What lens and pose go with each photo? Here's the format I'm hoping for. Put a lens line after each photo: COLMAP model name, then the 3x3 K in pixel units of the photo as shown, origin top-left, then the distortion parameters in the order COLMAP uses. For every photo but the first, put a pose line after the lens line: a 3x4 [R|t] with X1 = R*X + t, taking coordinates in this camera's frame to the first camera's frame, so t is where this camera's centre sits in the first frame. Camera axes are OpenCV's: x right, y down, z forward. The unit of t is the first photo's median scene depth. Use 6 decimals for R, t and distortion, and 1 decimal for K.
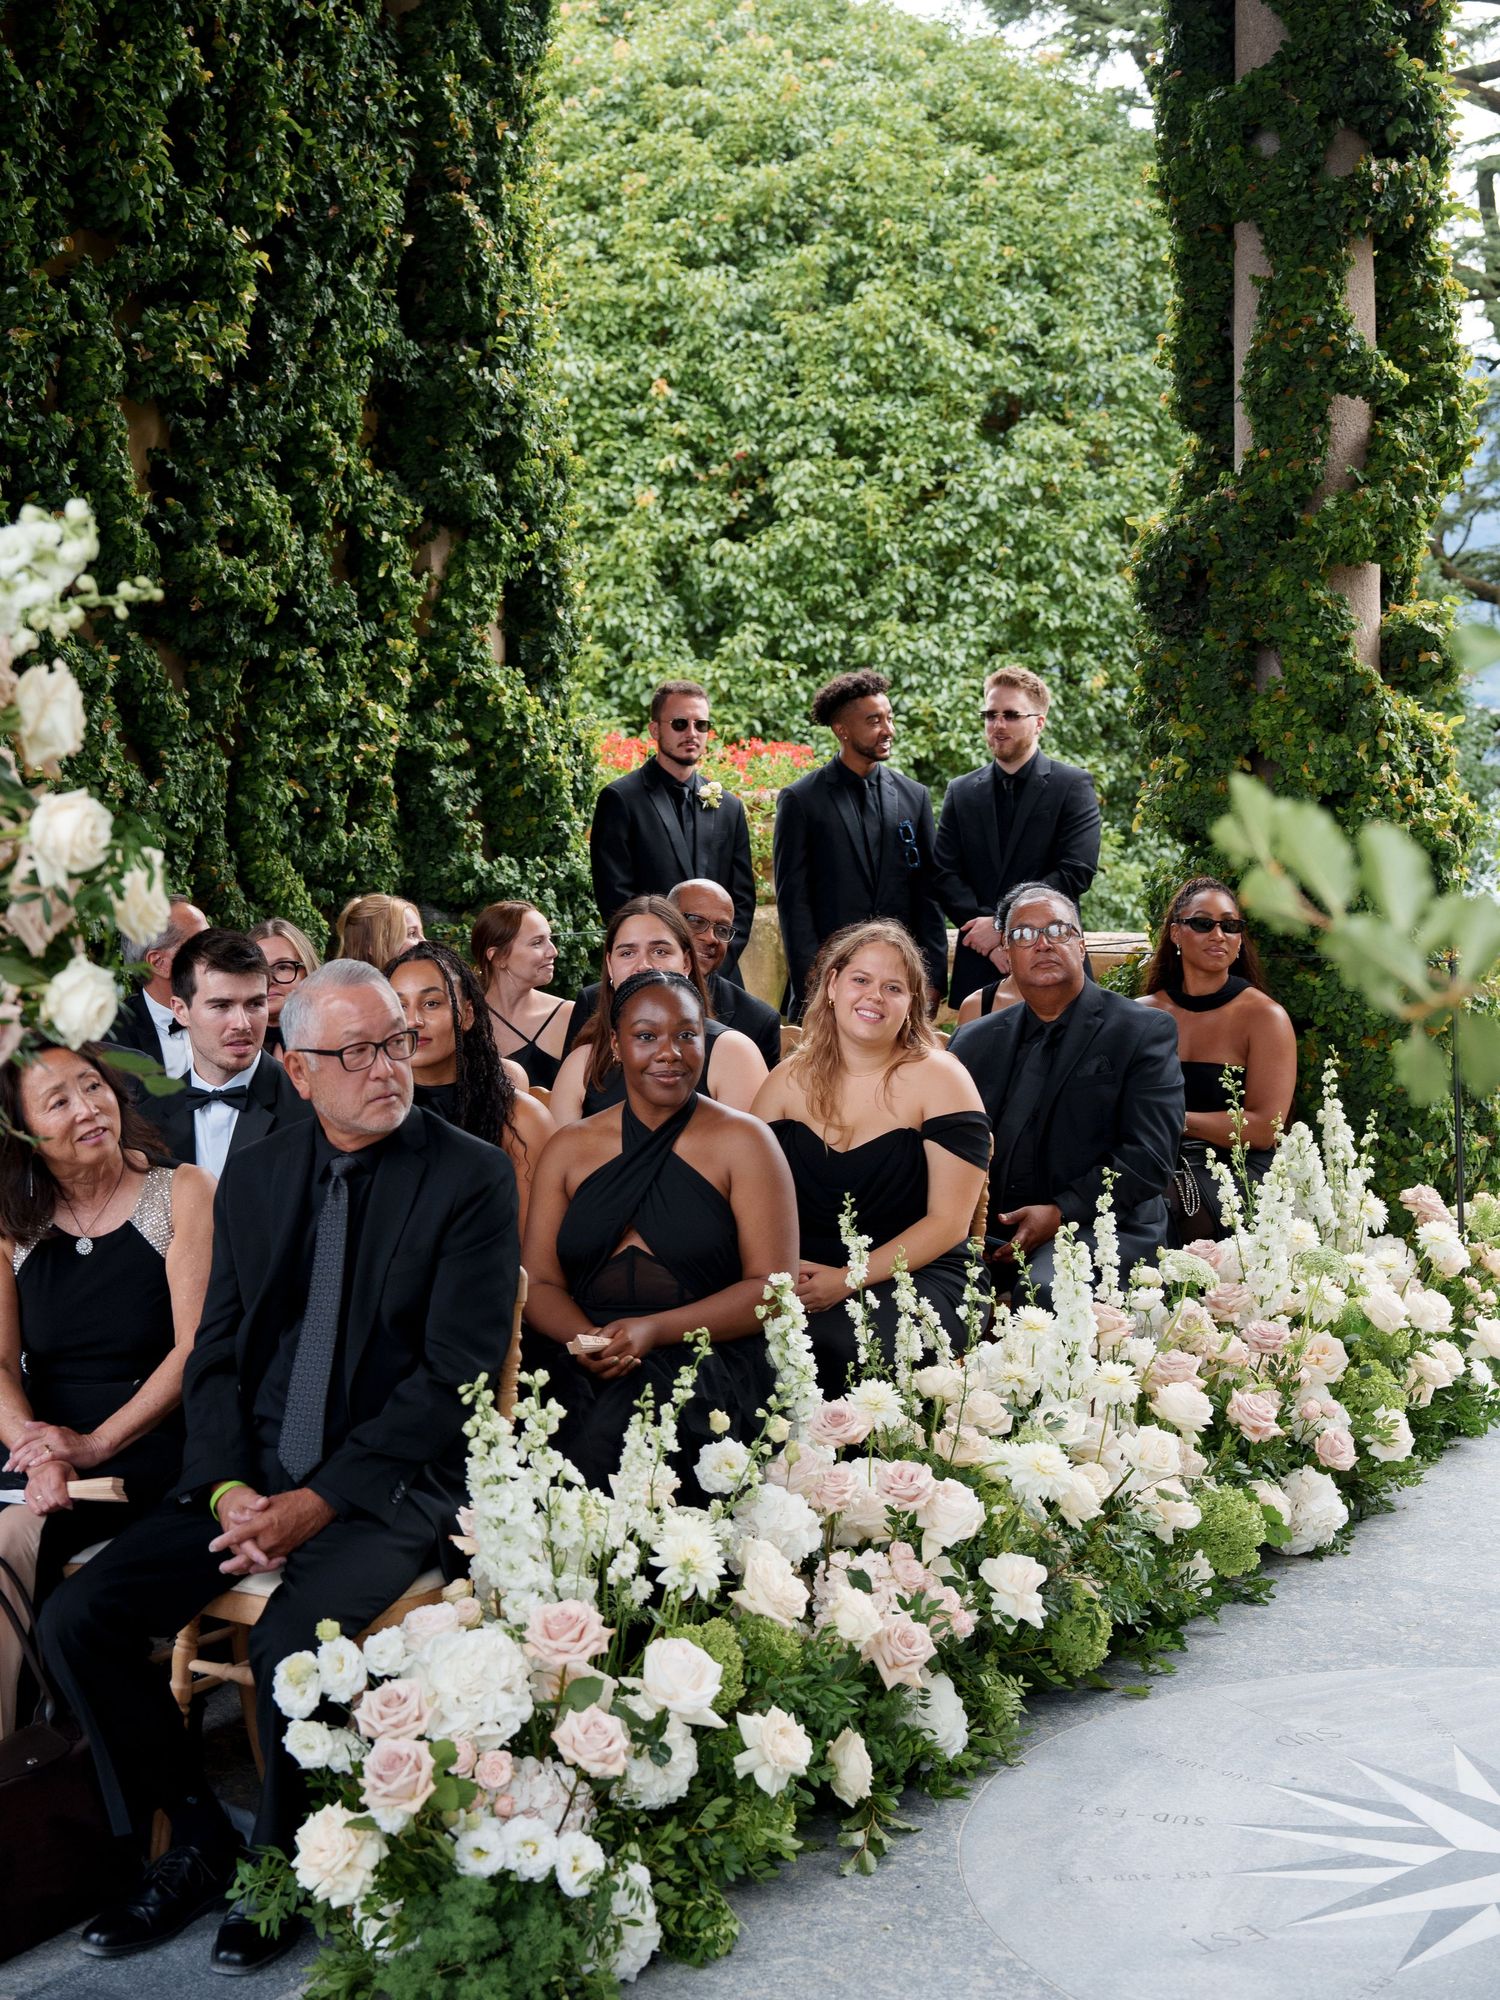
lens RADIAL K [[2577.7, 0, 761.2], [0, 2577.7, 783.3], [0, 0, 1]] dist [-0.016481, 0.000000]
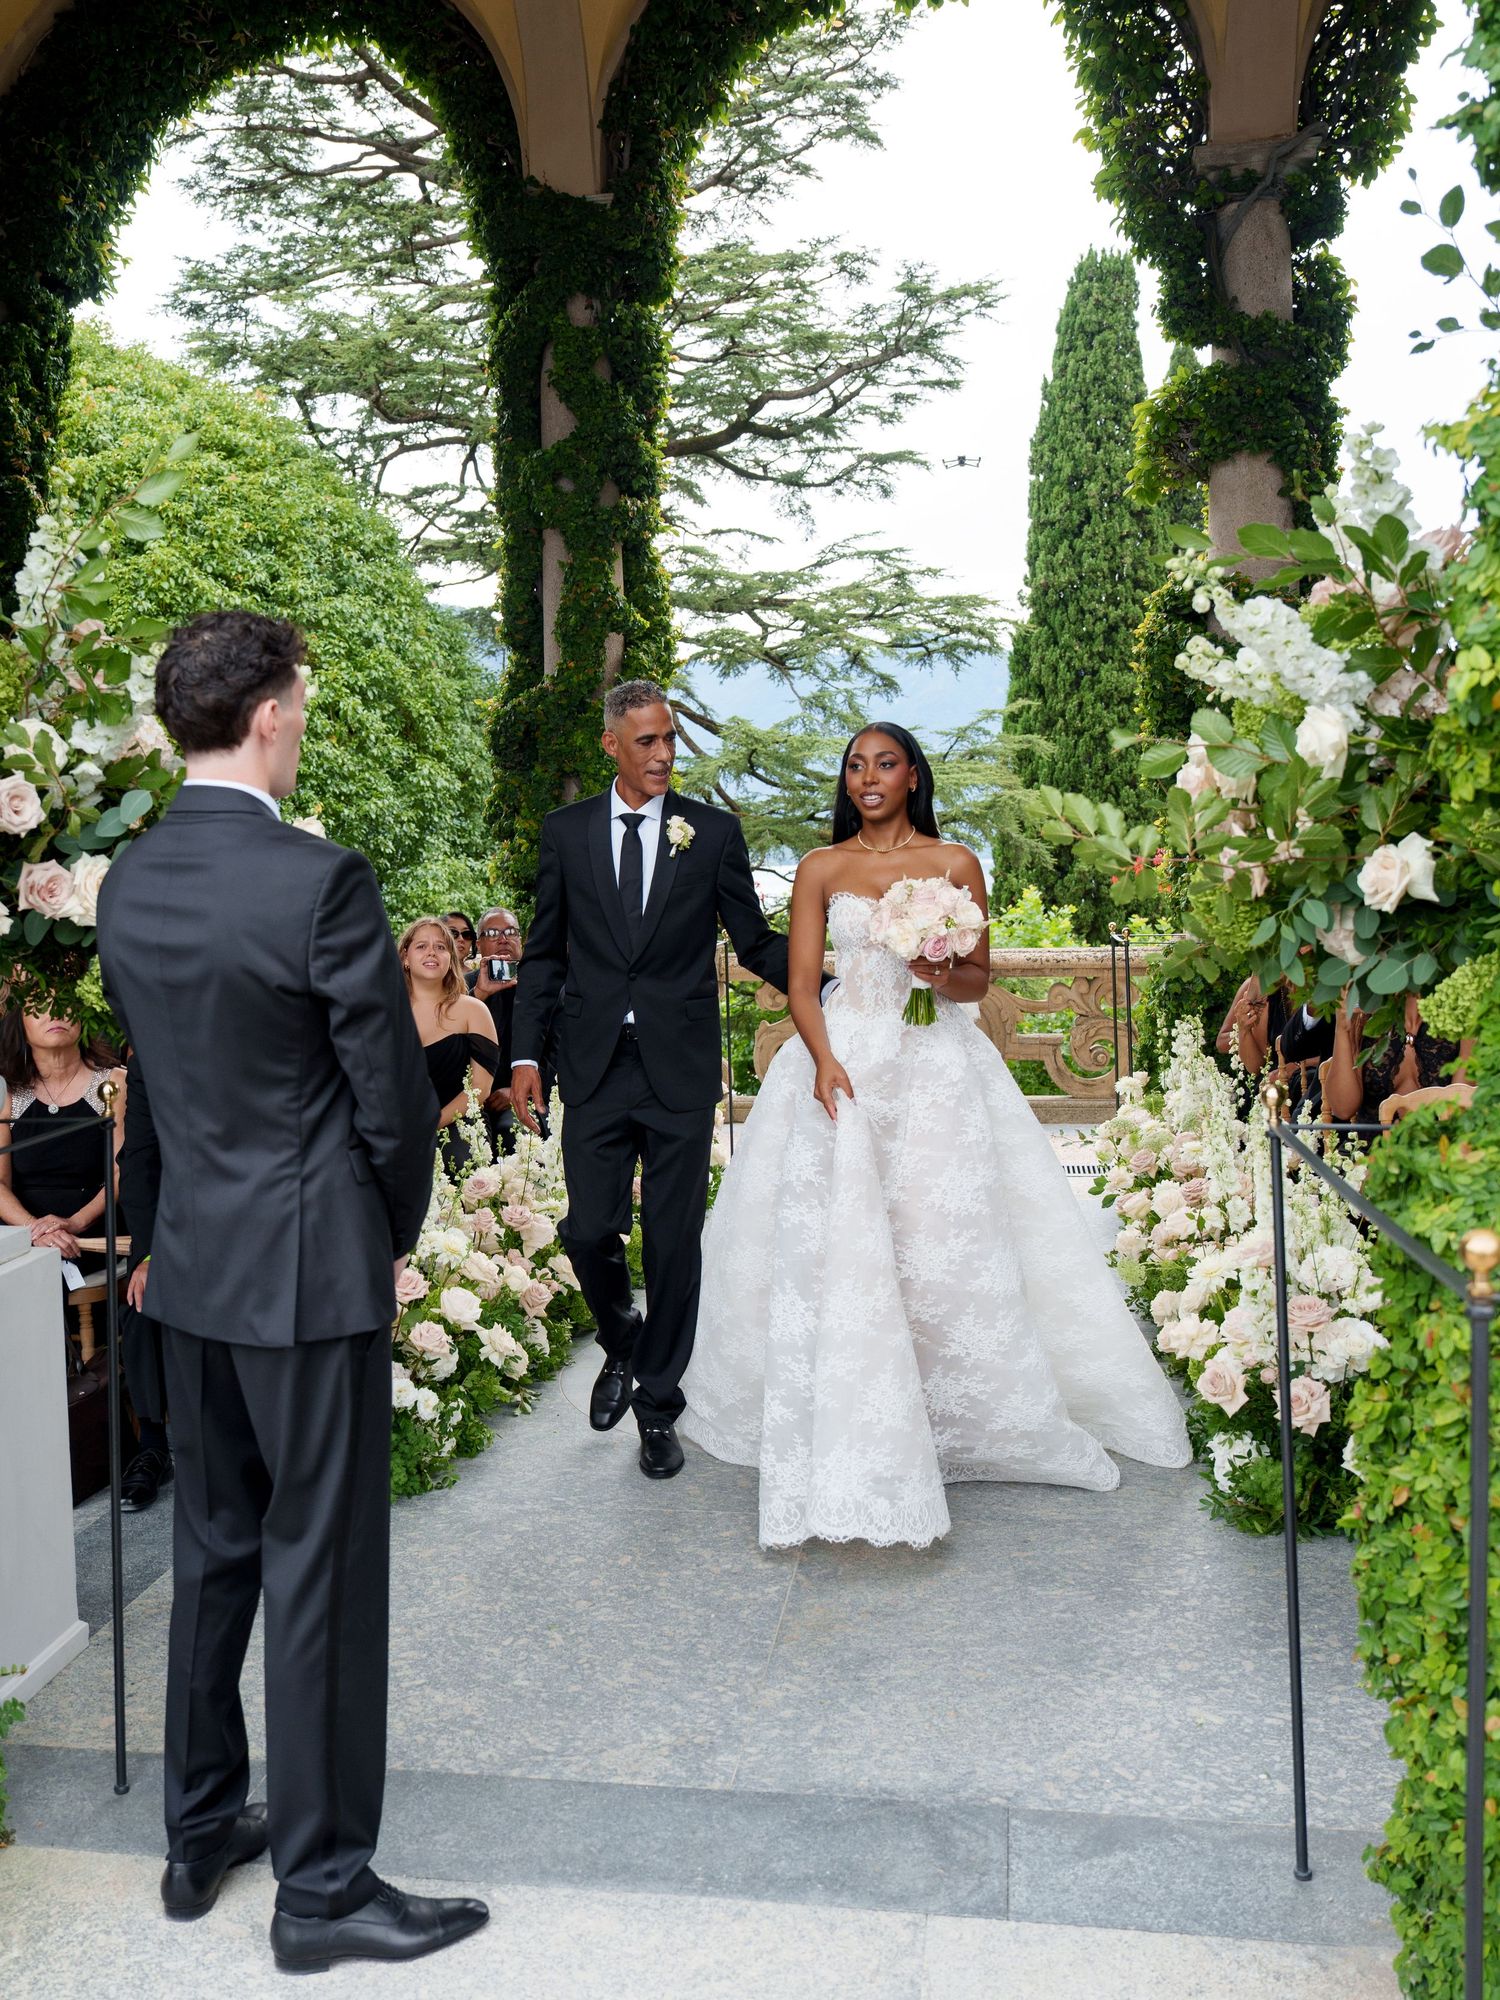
lens RADIAL K [[1697.0, 0, 628.7], [0, 1697.0, 914.6], [0, 0, 1]] dist [-0.033172, -0.002781]
pose [[0.942316, -0.012682, 0.334483, -0.137849], [0.006099, 0.999767, 0.020726, 0.015698], [-0.334668, -0.017490, 0.942174, -0.084937]]
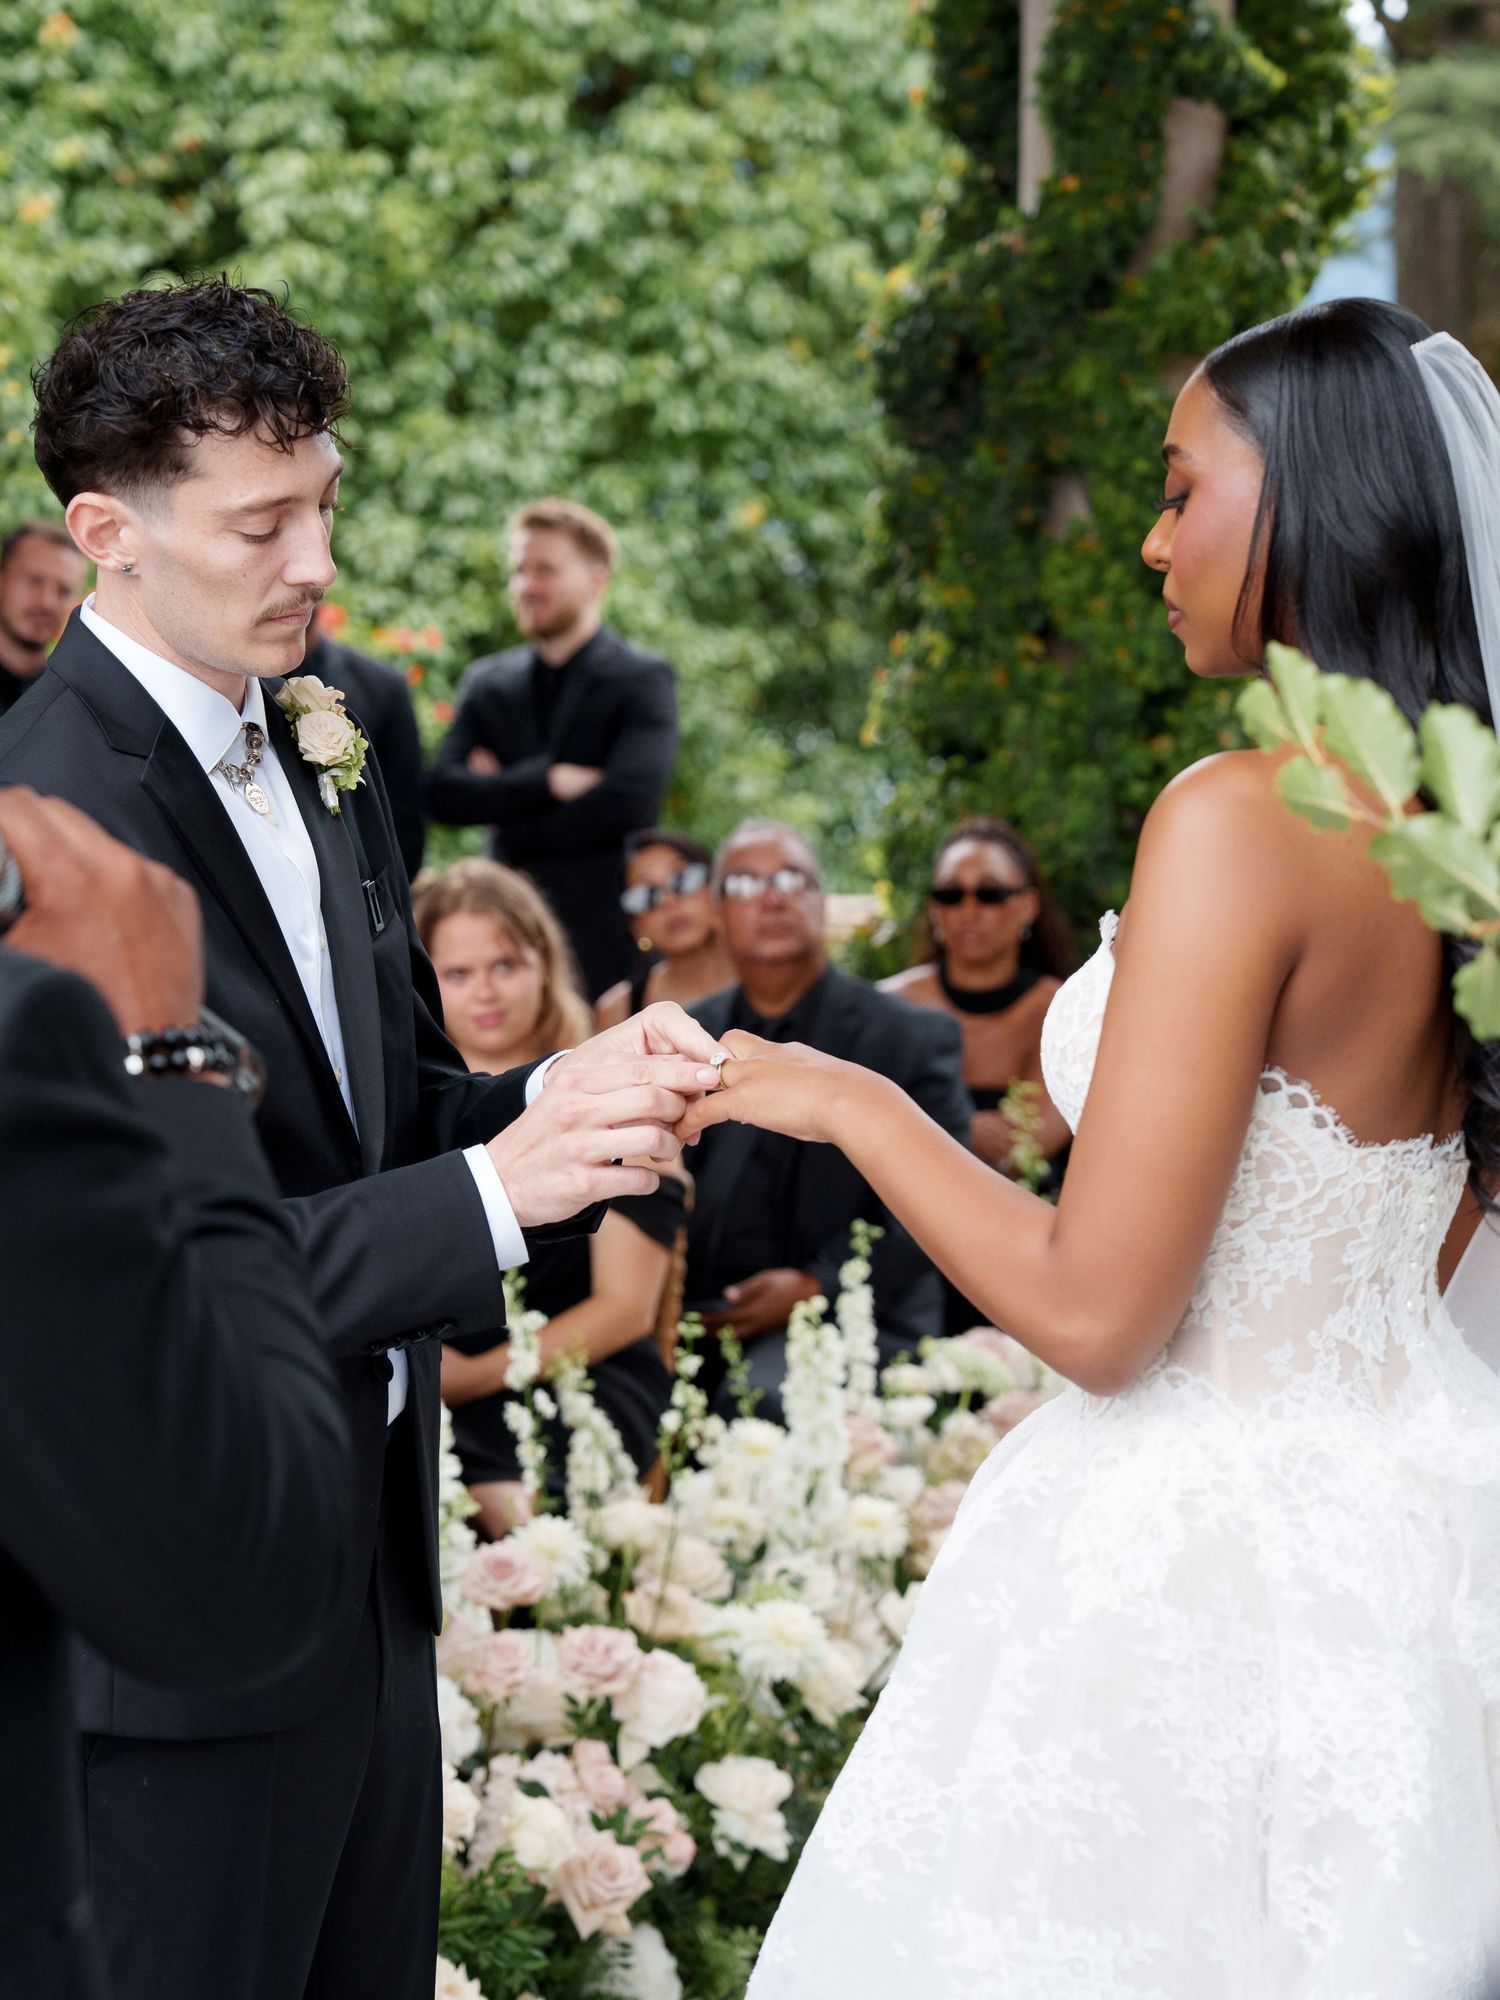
lens RADIAL K [[4090.1, 0, 742.3], [0, 4090.1, 889.9], [0, 0, 1]] dist [0.002513, 0.000000]
pose [[0.990962, 0.006743, 0.133972, -0.028565], [-0.013859, 0.998538, 0.052256, 0.001485], [-0.133423, -0.053640, 0.989606, -0.051719]]
